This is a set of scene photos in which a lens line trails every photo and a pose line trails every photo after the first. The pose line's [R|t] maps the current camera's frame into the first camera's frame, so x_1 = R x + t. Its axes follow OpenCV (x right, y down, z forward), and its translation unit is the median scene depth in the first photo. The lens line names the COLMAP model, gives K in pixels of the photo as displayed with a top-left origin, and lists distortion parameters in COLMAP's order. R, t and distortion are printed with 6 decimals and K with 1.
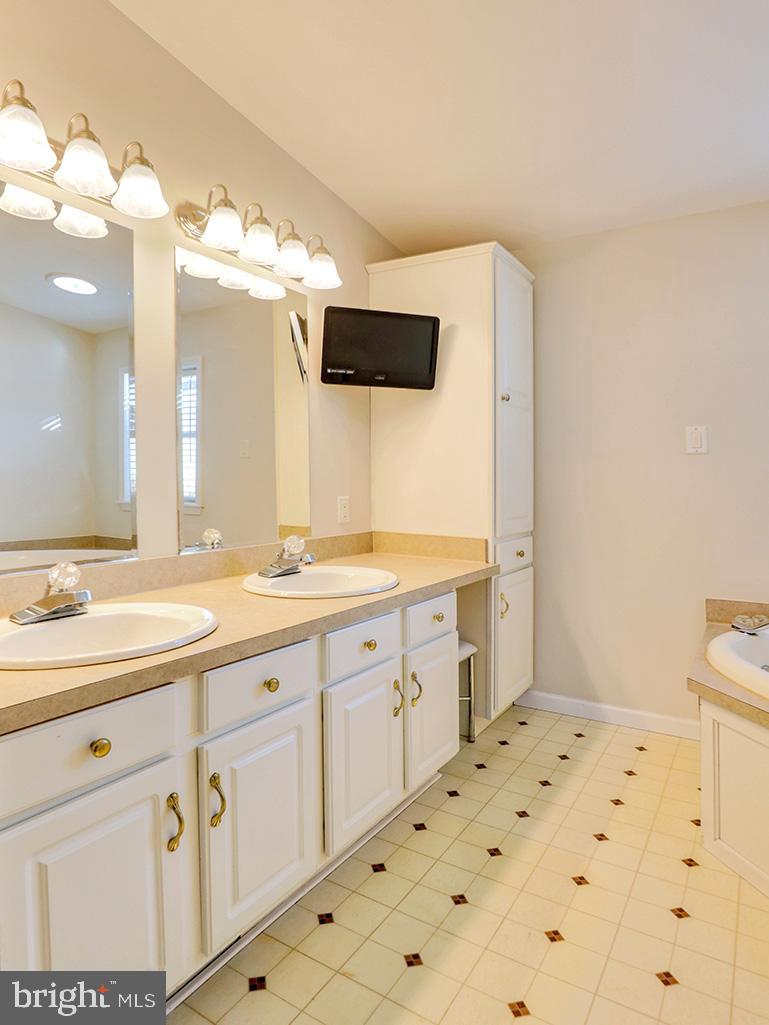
lens RADIAL K [[587.0, 0, 384.5], [0, 587.0, 512.5], [0, 0, 1]] dist [-0.060881, 0.018407]
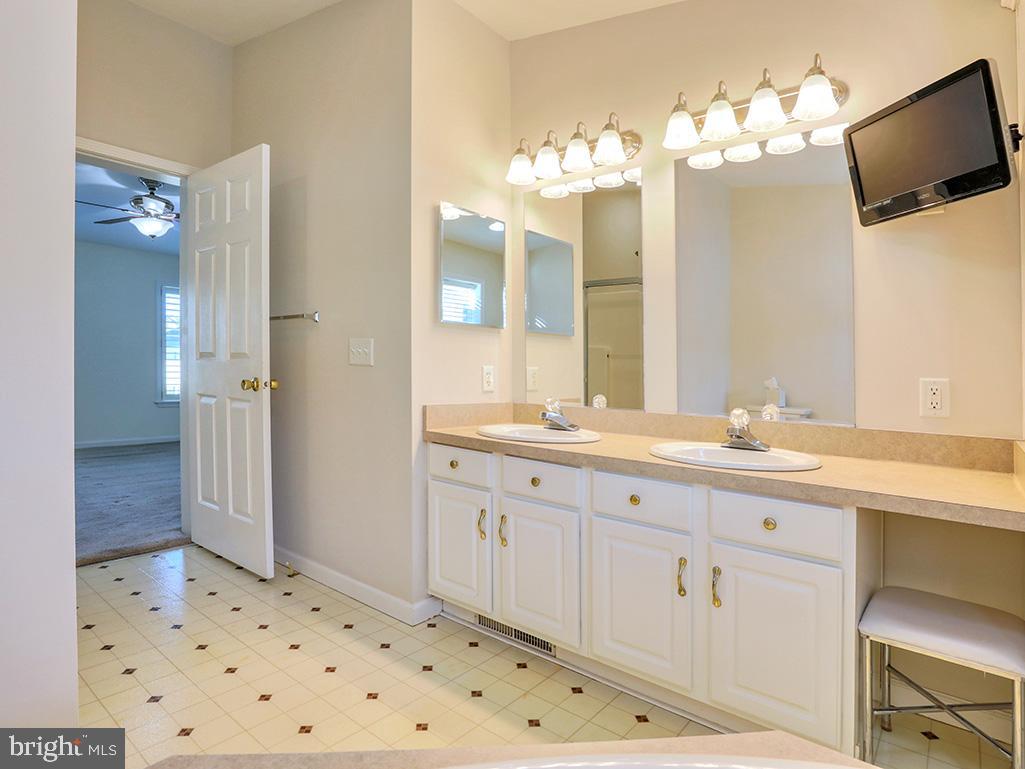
lens RADIAL K [[587.0, 0, 510.6], [0, 587.0, 362.1], [0, 0, 1]] dist [-0.060881, 0.018407]
pose [[-0.180998, 0.008422, -0.983447, 0.830890], [-0.027555, 0.999527, 0.013631, -0.031681], [0.983097, 0.029566, -0.180681, 0.737991]]
